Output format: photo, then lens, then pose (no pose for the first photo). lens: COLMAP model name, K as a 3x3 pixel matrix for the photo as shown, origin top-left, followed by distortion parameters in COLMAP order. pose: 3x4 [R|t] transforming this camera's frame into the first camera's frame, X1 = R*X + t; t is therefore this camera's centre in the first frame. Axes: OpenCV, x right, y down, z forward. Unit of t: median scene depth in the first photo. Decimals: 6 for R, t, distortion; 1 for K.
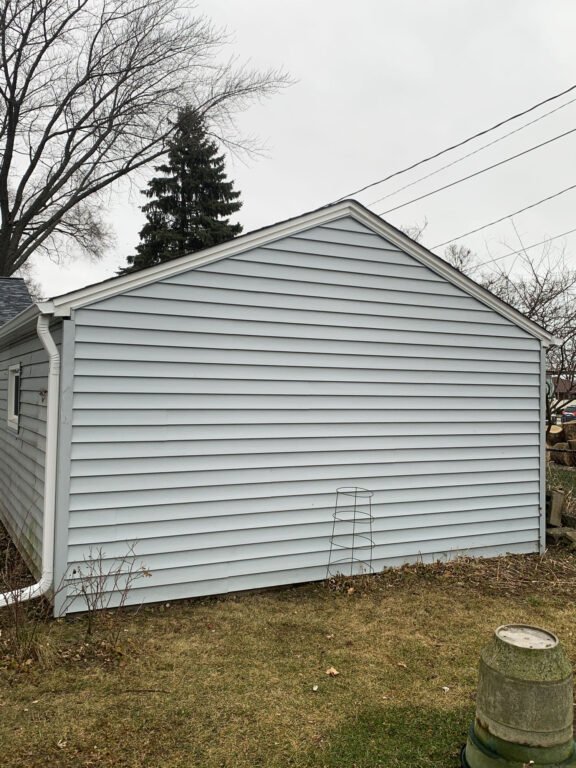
lens RADIAL K [[692.6, 0, 286.6], [0, 692.6, 367.5], [0, 0, 1]] dist [0.005583, -0.027869]
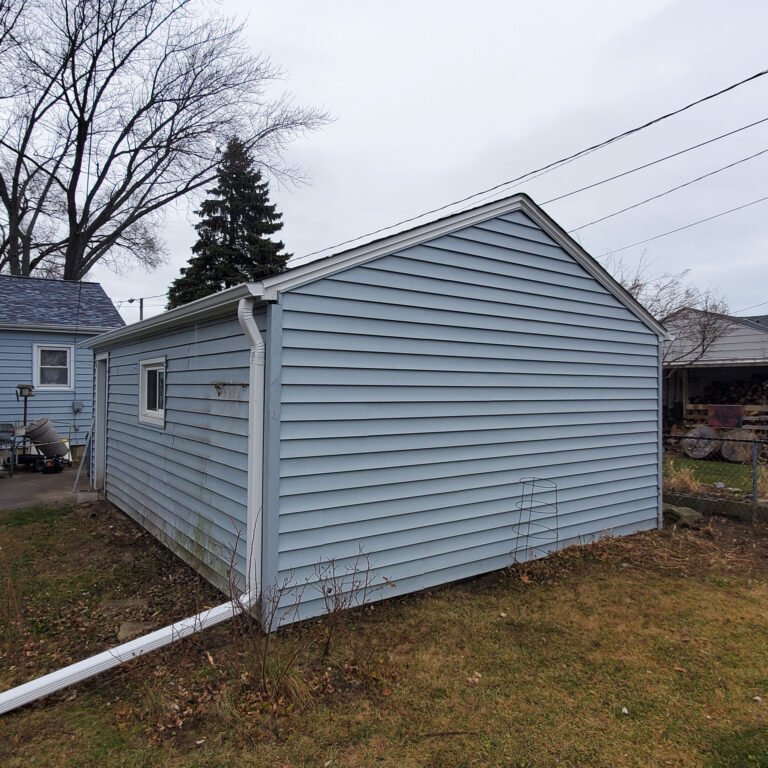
lens RADIAL K [[567.6, 0, 379.8], [0, 567.6, 378.0], [0, 0, 1]] dist [-0.008438, 0.002939]
pose [[0.990506, -0.004808, 0.137383, -0.092445], [0.002095, 0.999800, 0.019885, 0.004293], [-0.137451, -0.019408, 0.990318, 0.081021]]
